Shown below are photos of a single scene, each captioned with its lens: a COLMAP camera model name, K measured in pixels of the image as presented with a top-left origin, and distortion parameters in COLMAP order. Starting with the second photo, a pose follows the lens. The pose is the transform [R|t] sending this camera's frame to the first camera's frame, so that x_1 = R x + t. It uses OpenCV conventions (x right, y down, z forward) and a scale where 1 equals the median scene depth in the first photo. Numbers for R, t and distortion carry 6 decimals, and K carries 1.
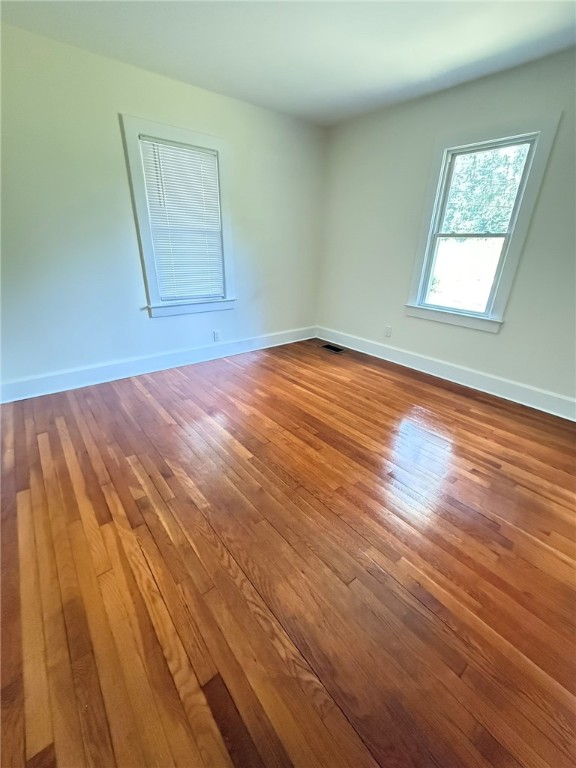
lens RADIAL K [[314.1, 0, 288.0], [0, 314.1, 384.0], [0, 0, 1]] dist [-0.000337, 0.000052]
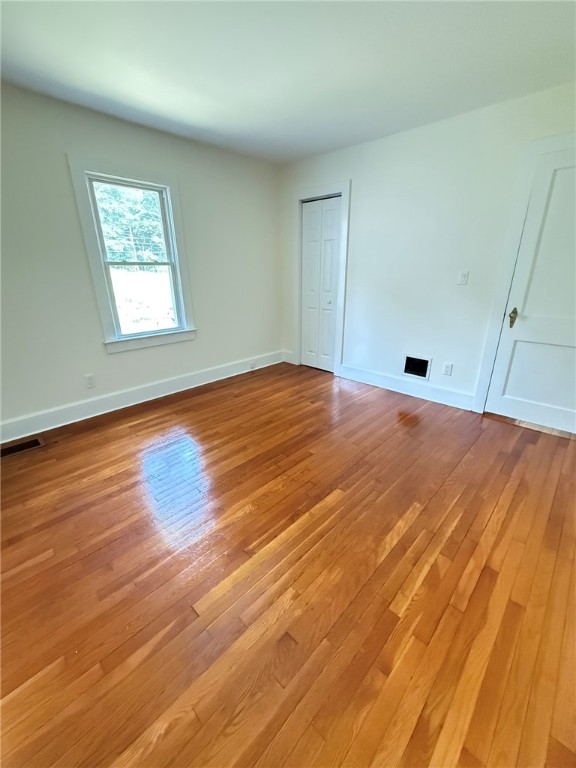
lens RADIAL K [[322.9, 0, 291.3], [0, 322.9, 382.2], [0, 0, 1]] dist [-0.000501, -0.004554]
pose [[-0.137019, -0.351177, 0.926229, -0.714400], [0.407760, 0.832156, 0.375830, -0.379980], [-0.902750, 0.429176, 0.029174, 0.760484]]
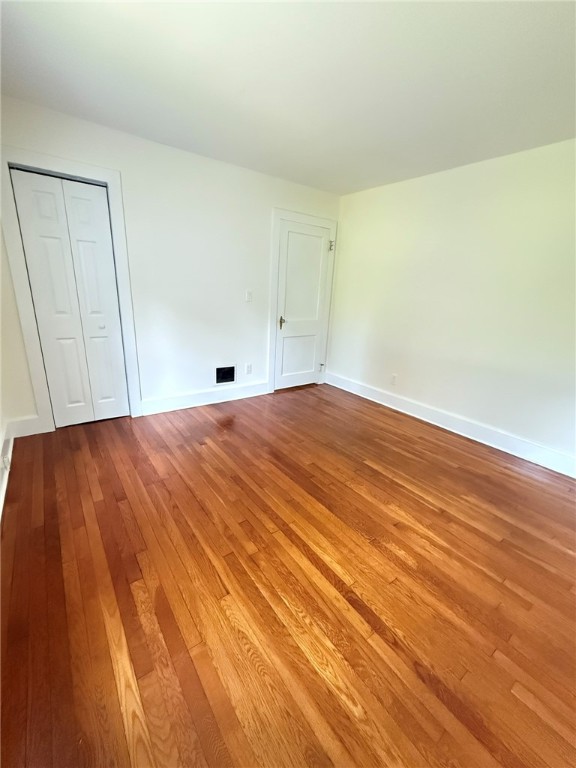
lens RADIAL K [[314.1, 0, 288.0], [0, 314.1, 384.0], [0, 0, 1]] dist [-0.000337, 0.000052]
pose [[-0.996443, -0.083046, 0.014300, 0.160096], [-0.053060, 0.750156, 0.659129, -0.663378], [-0.065465, 0.656026, -0.751894, 1.408679]]
